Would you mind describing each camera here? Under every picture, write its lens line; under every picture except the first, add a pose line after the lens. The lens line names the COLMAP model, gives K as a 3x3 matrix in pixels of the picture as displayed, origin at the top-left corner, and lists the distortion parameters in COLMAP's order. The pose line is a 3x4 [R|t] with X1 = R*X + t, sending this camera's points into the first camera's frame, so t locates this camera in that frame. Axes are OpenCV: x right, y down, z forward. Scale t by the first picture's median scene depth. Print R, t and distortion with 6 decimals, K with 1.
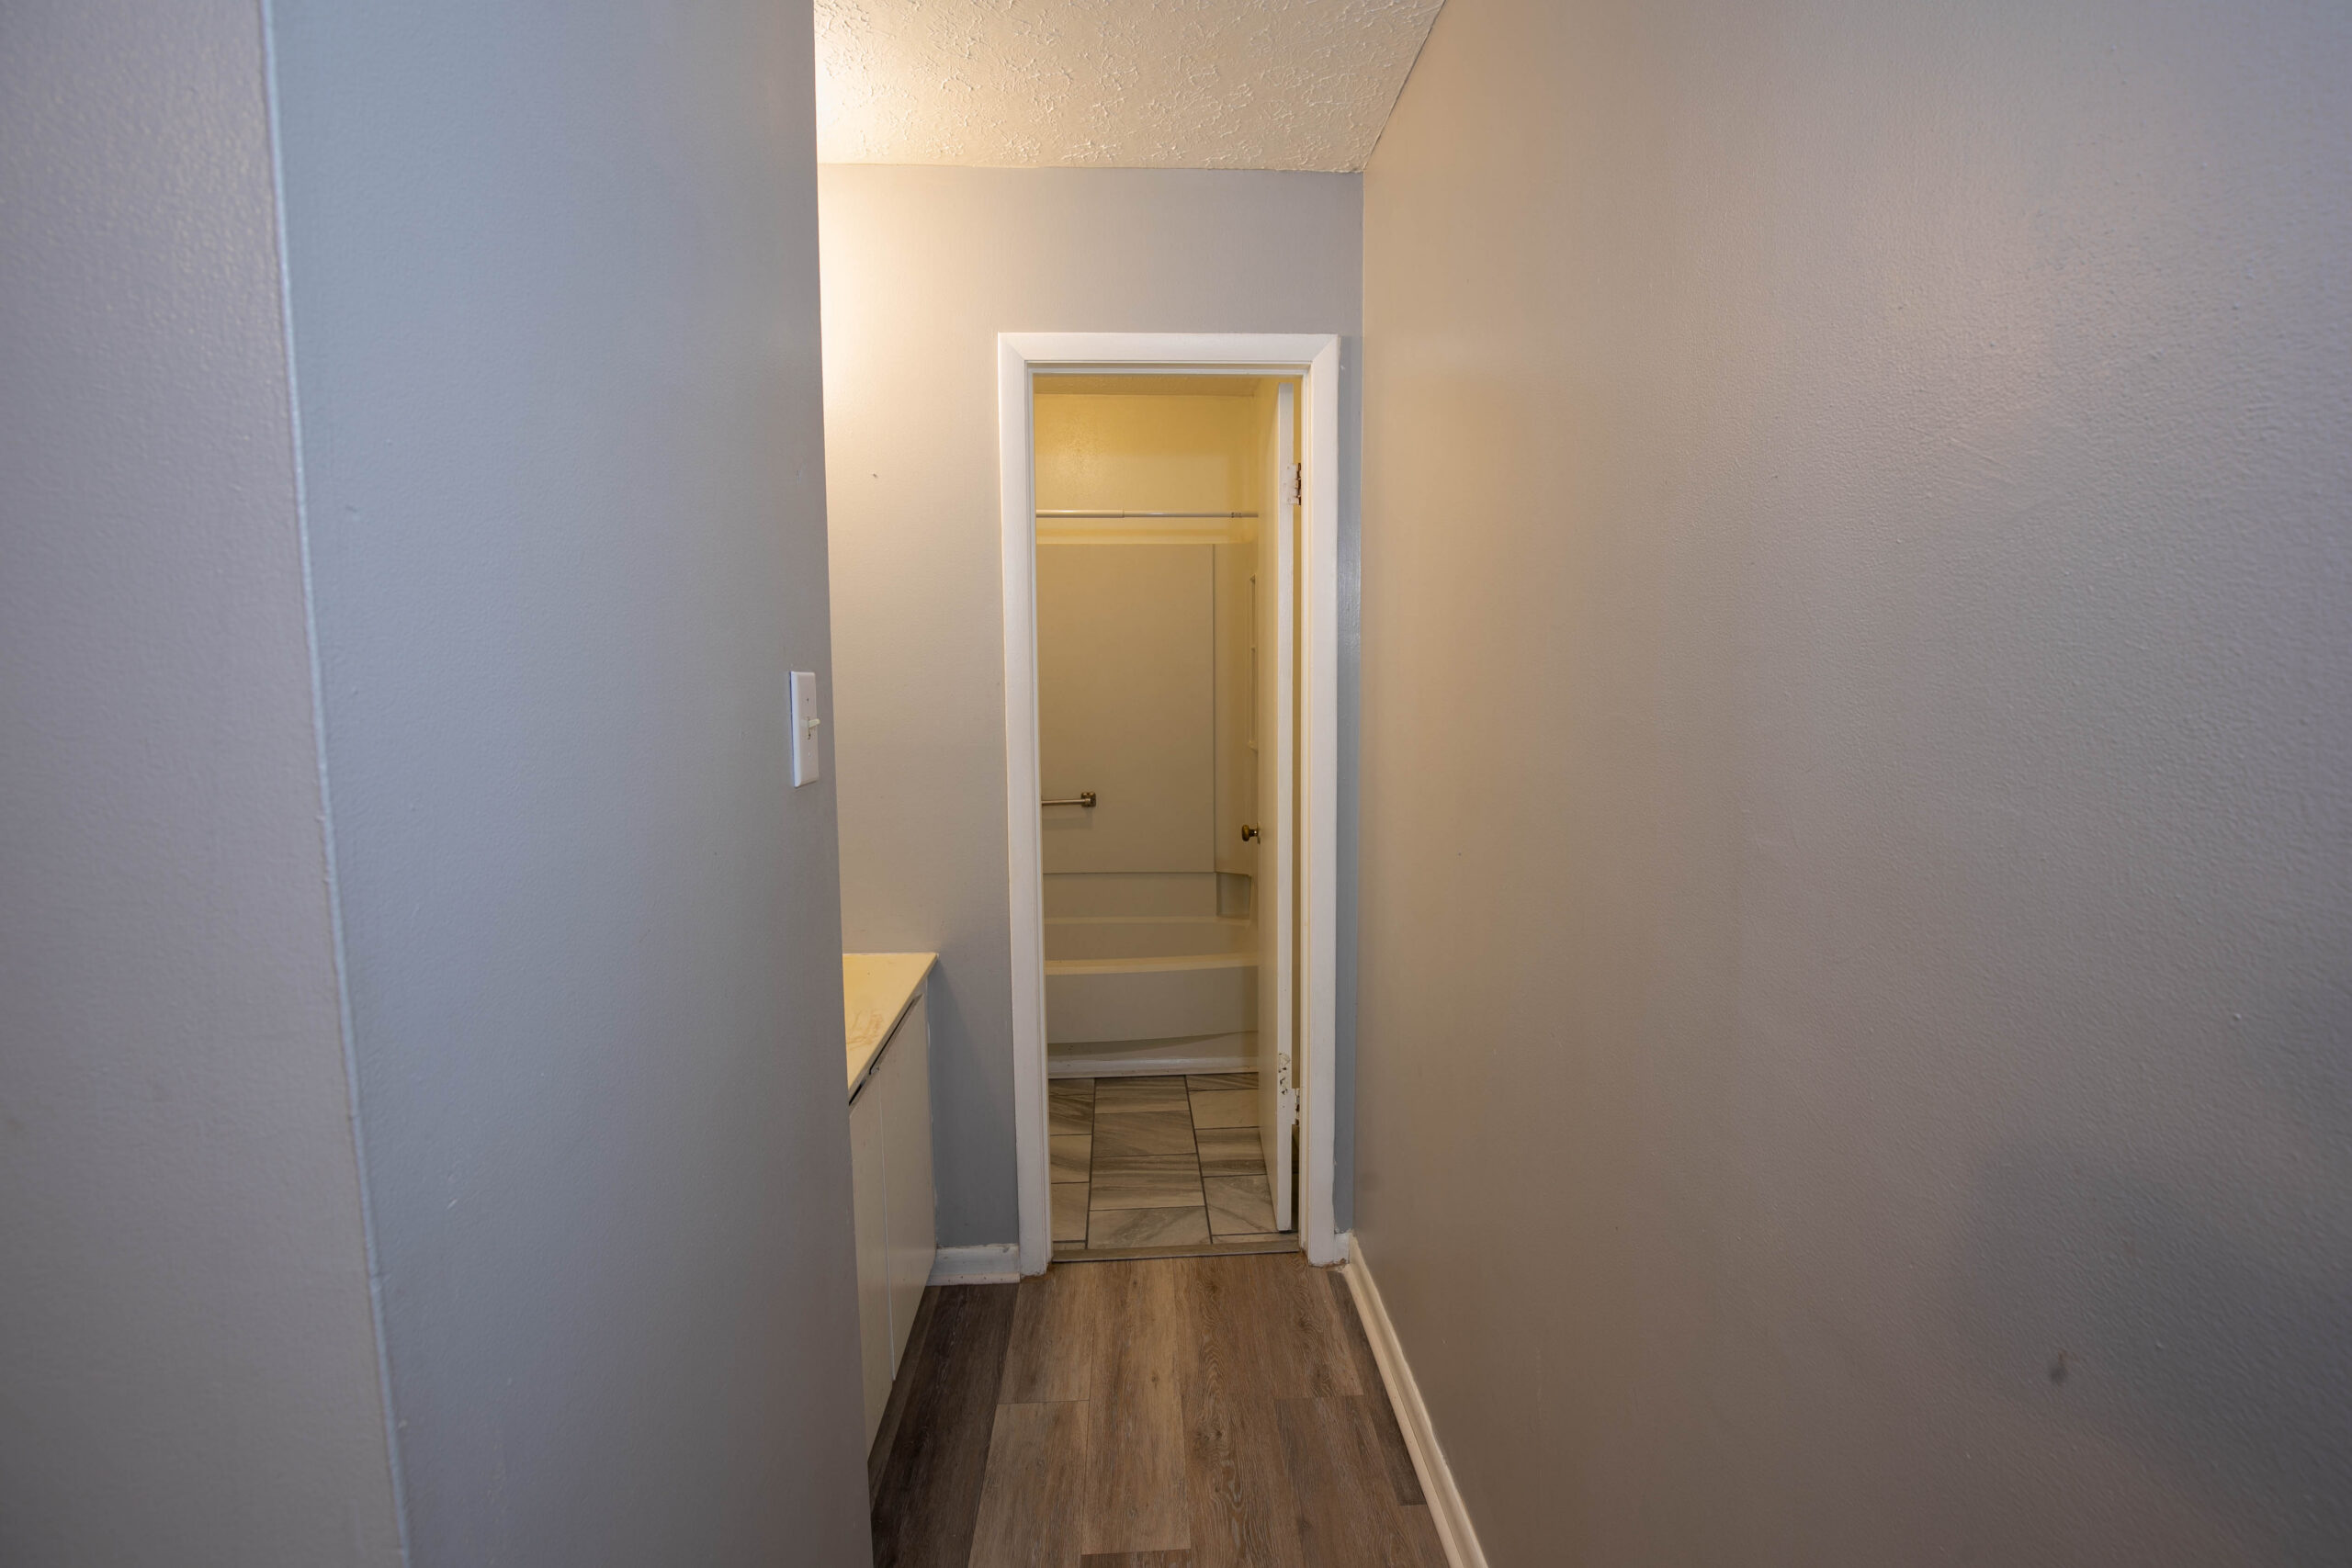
lens RADIAL K [[1080.3, 0, 1185.3], [0, 1080.3, 786.5], [0, 0, 1]] dist [-0.036078, 0.006454]
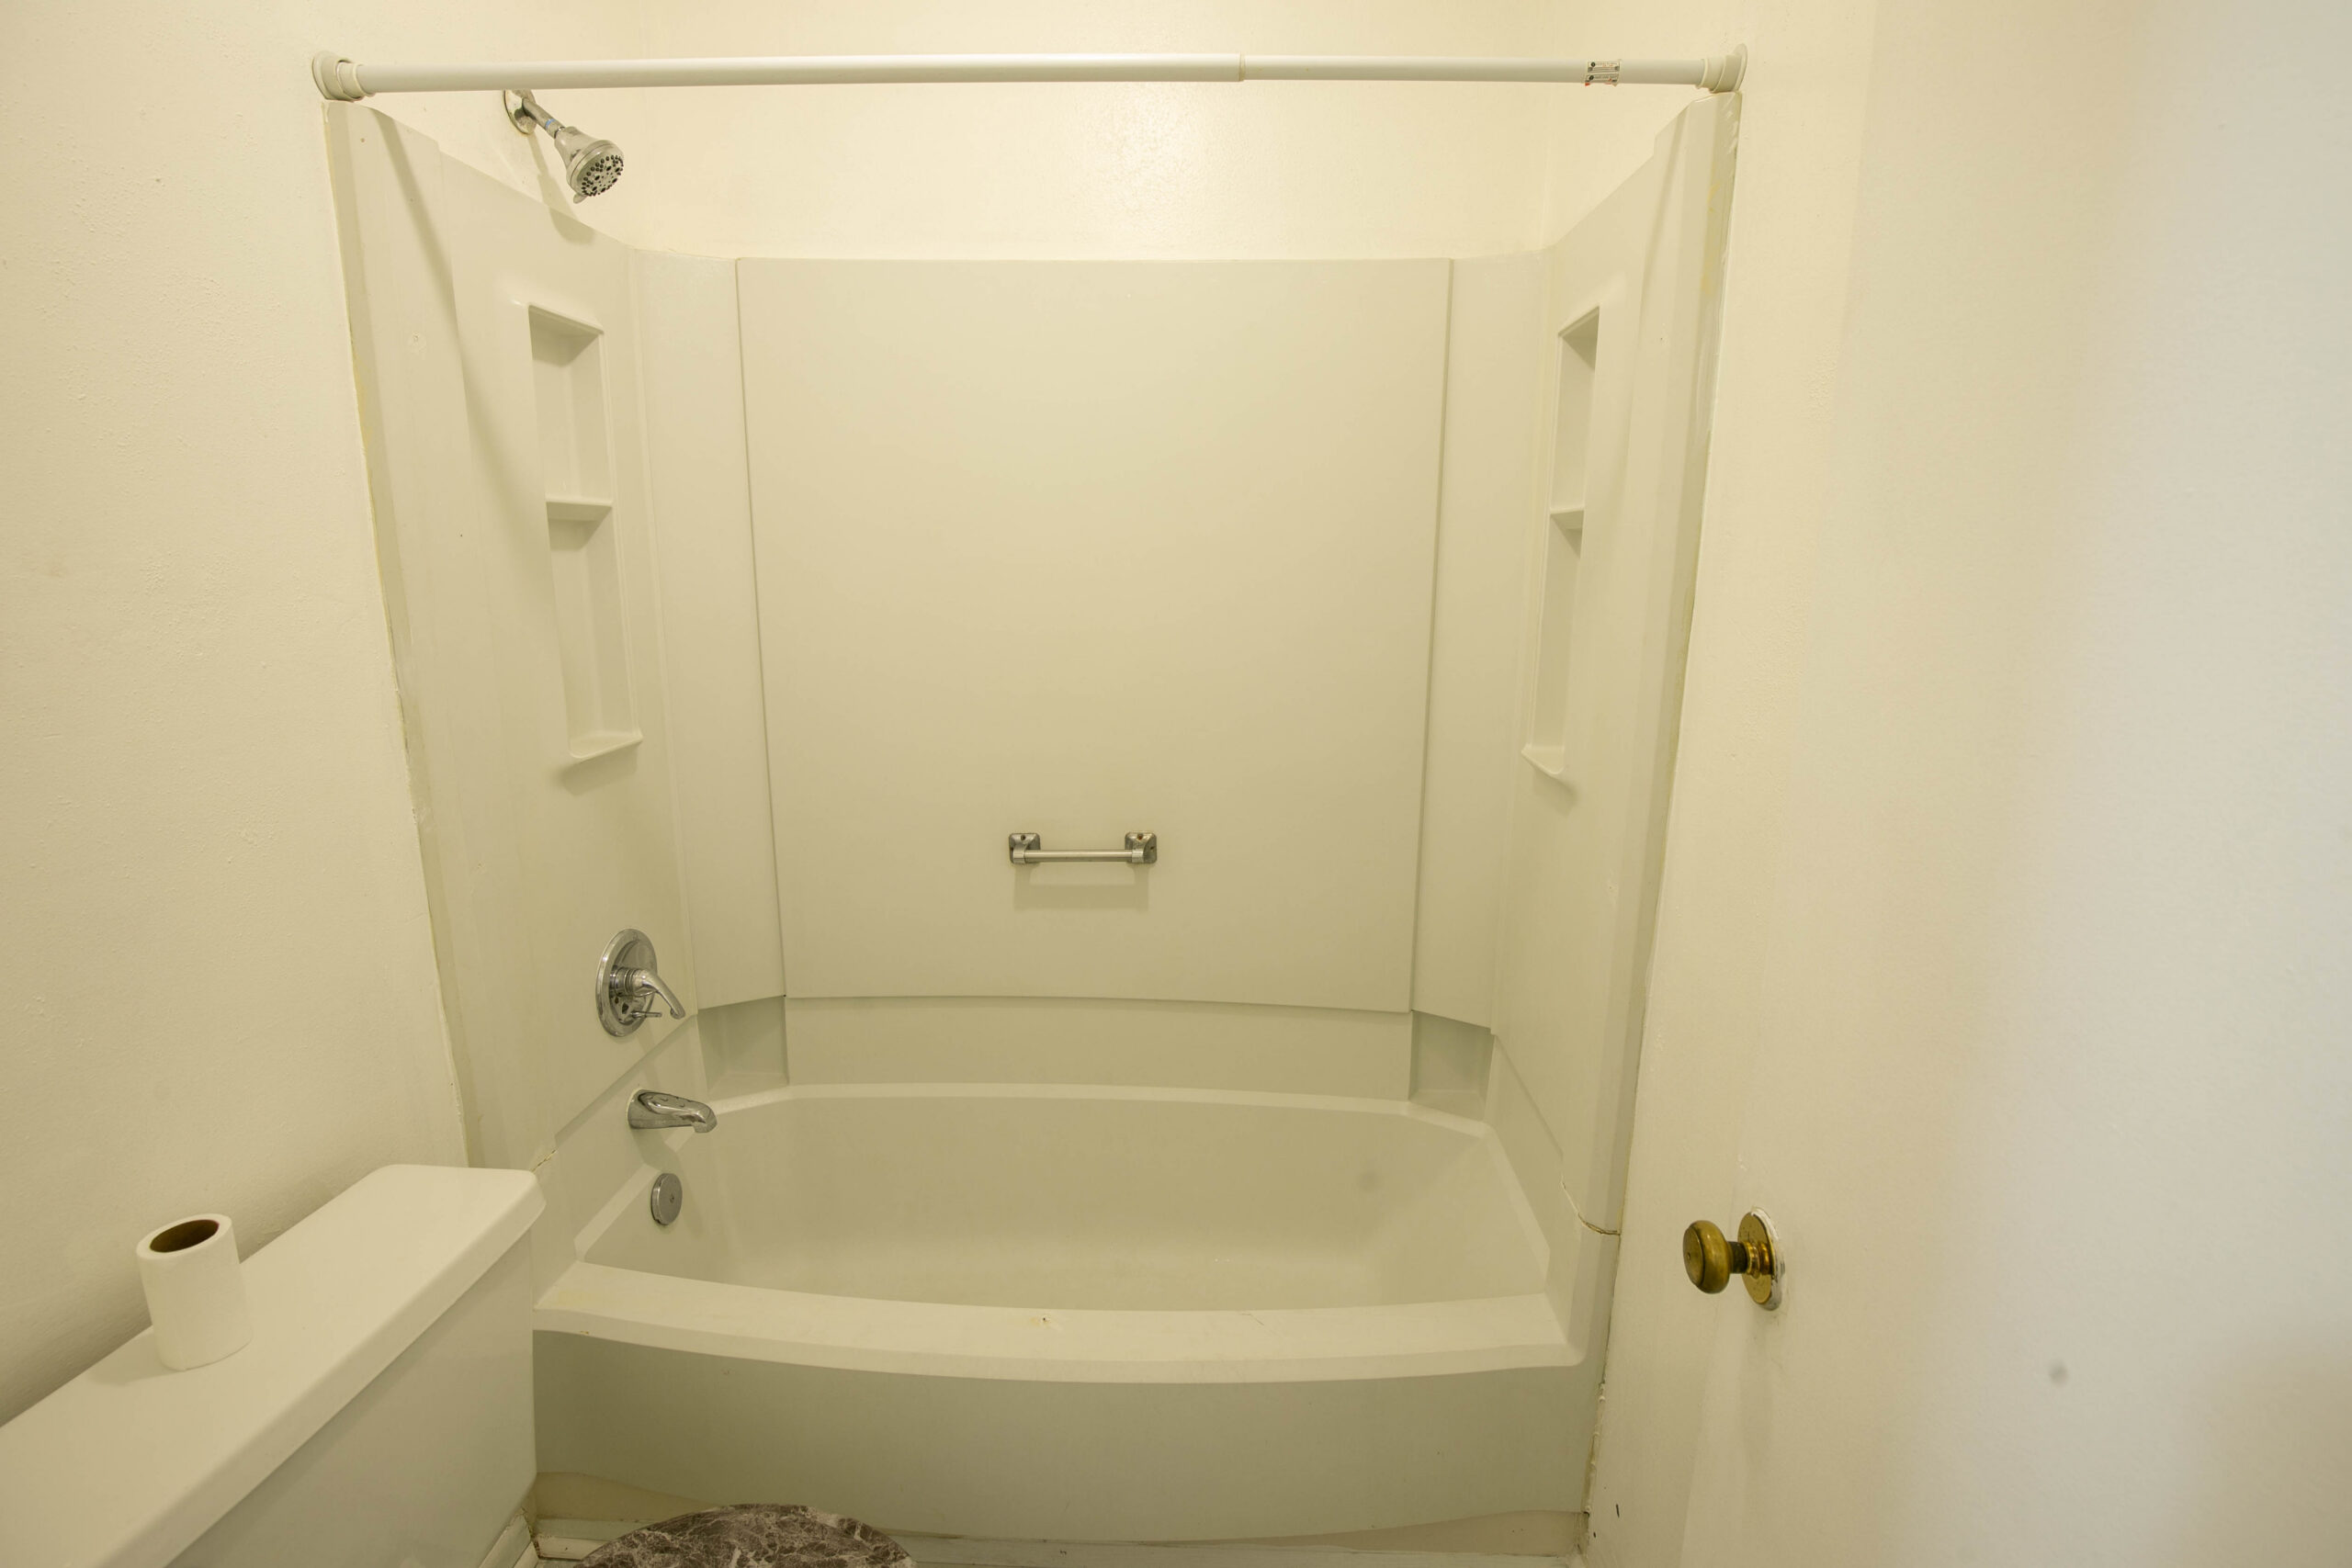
lens RADIAL K [[1080.3, 0, 1184.2], [0, 1080.3, 782.7], [0, 0, 1]] dist [-0.036078, 0.006454]
pose [[0.996002, 0.032263, -0.083305, -0.040892], [-0.023583, 0.994386, 0.103154, -0.075710], [0.086165, -0.100777, 0.991171, 0.659829]]
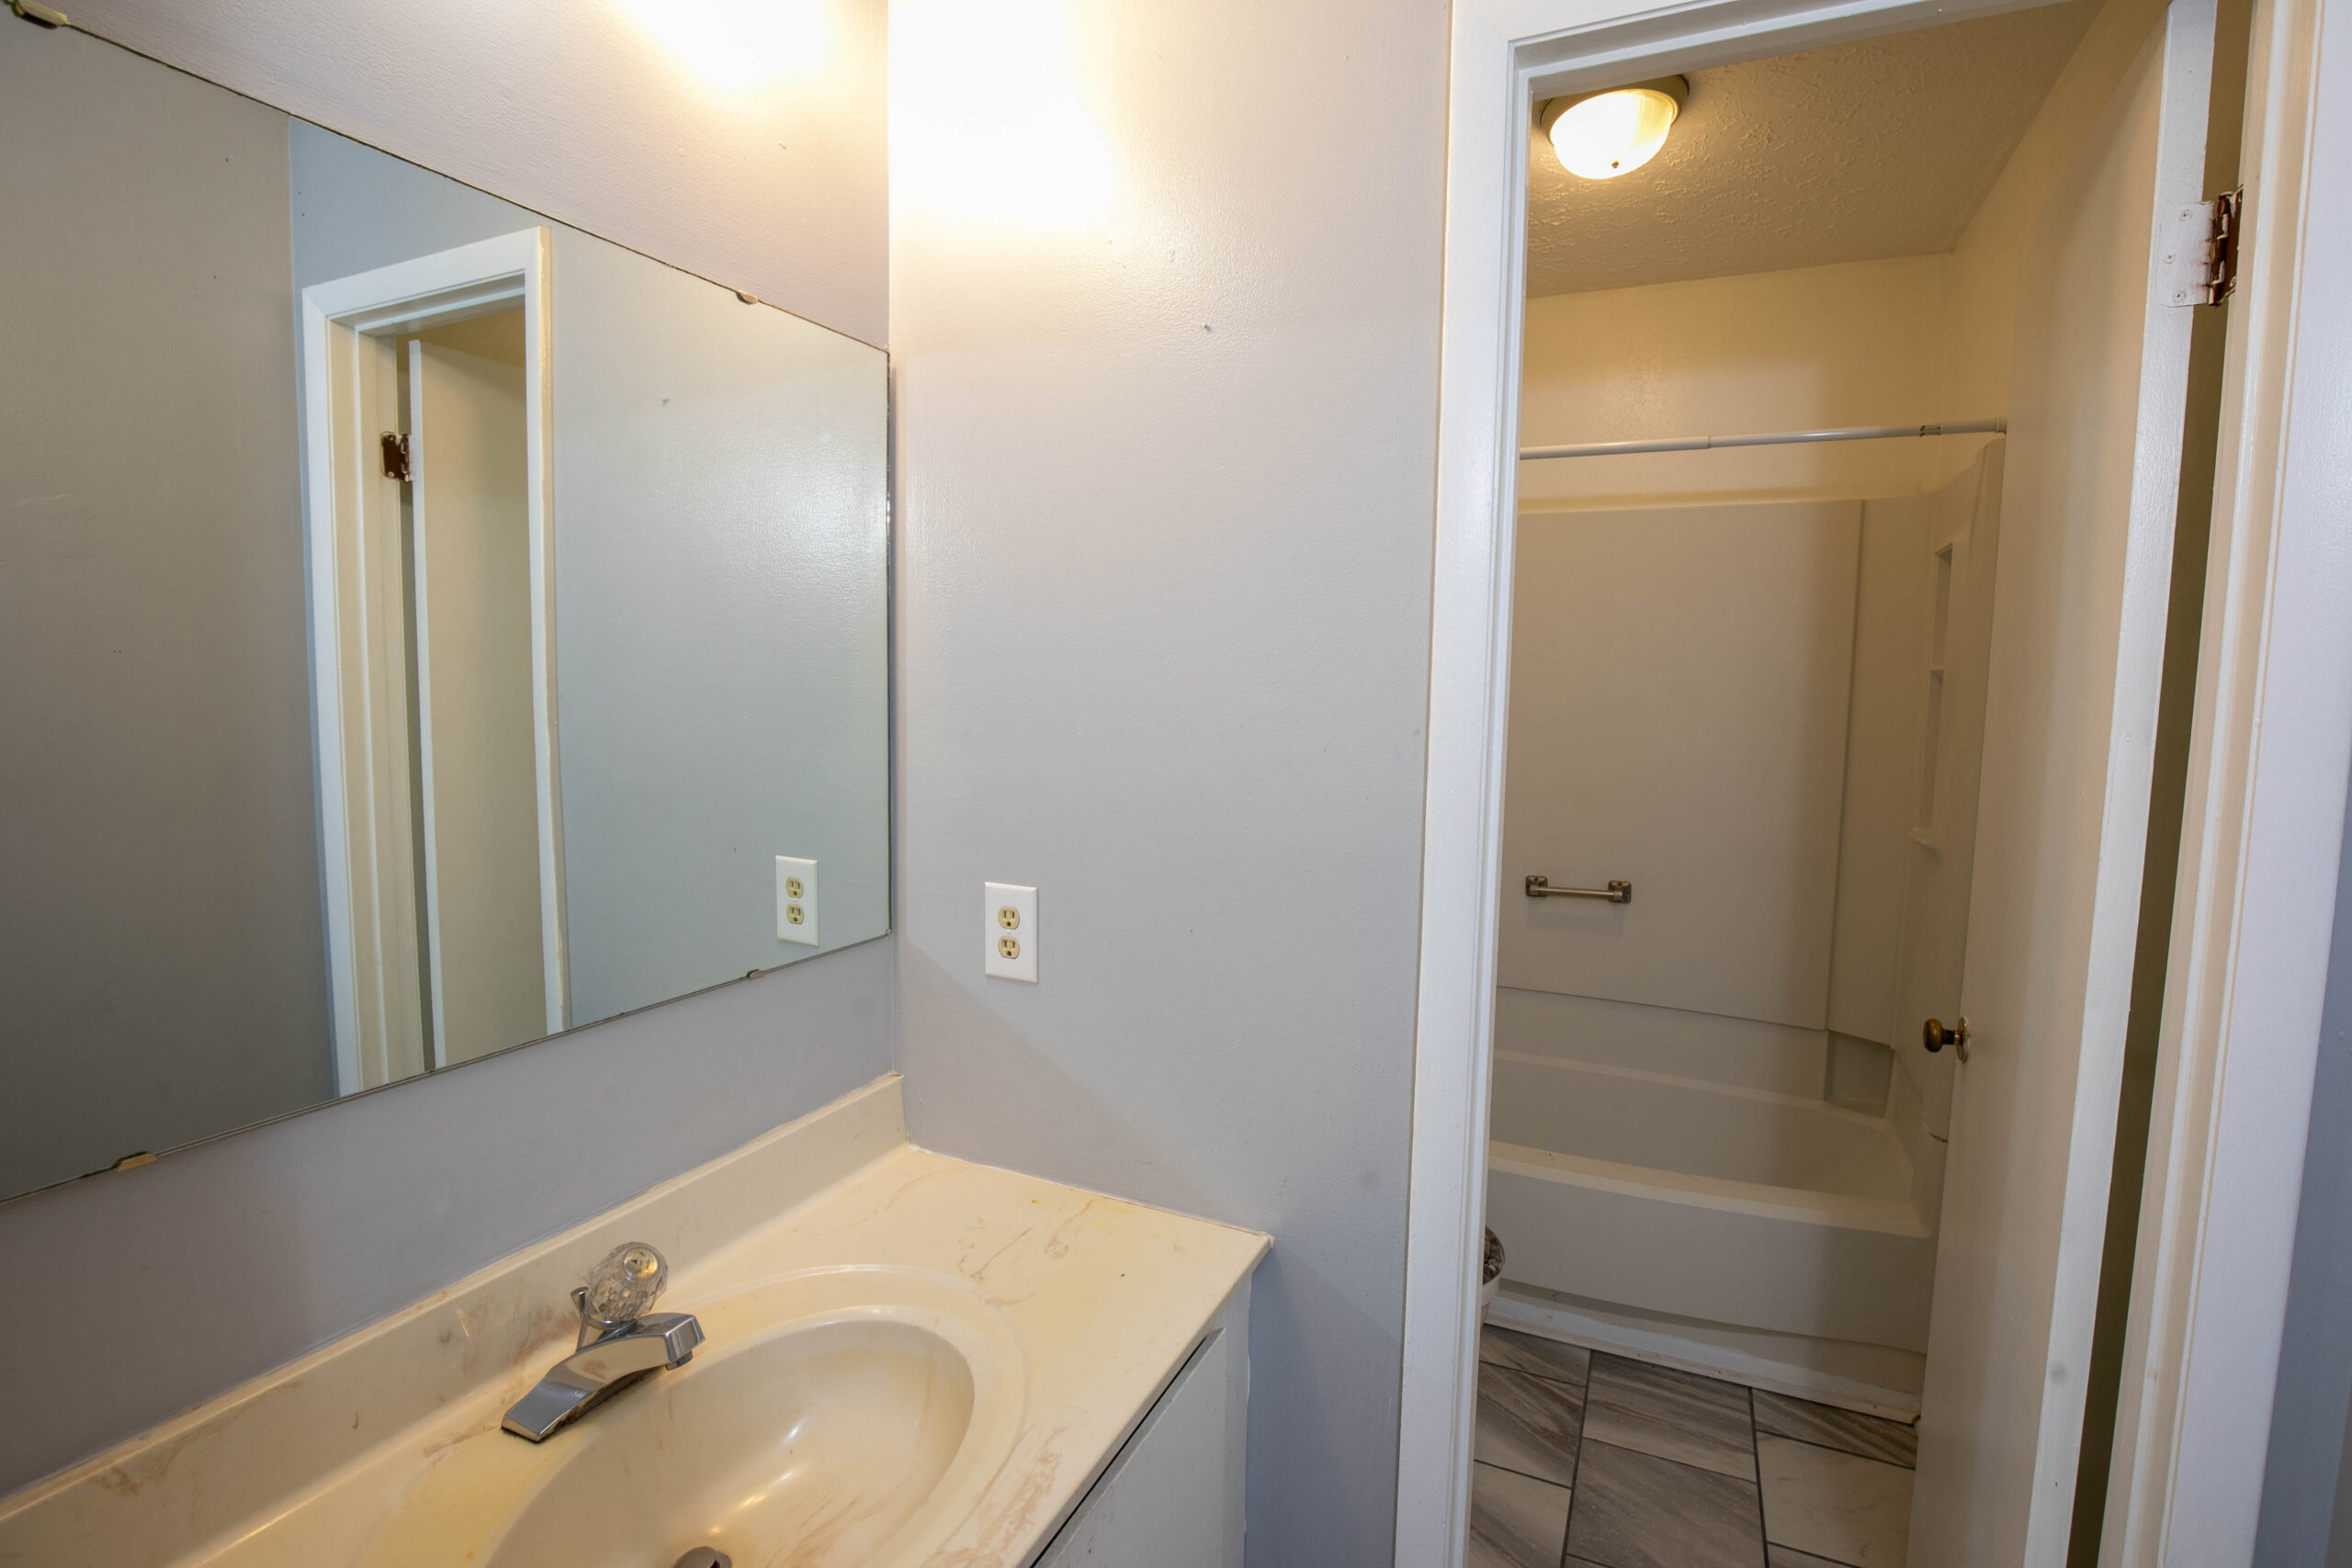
lens RADIAL K [[1080.3, 0, 1190.5], [0, 1080.3, 779.5], [0, 0, 1]] dist [-0.036078, 0.006454]
pose [[0.883277, 0.063042, -0.464594, -0.024070], [-0.072570, 0.997360, -0.002636, -0.043227], [0.463201, 0.036044, 0.885520, 0.343619]]
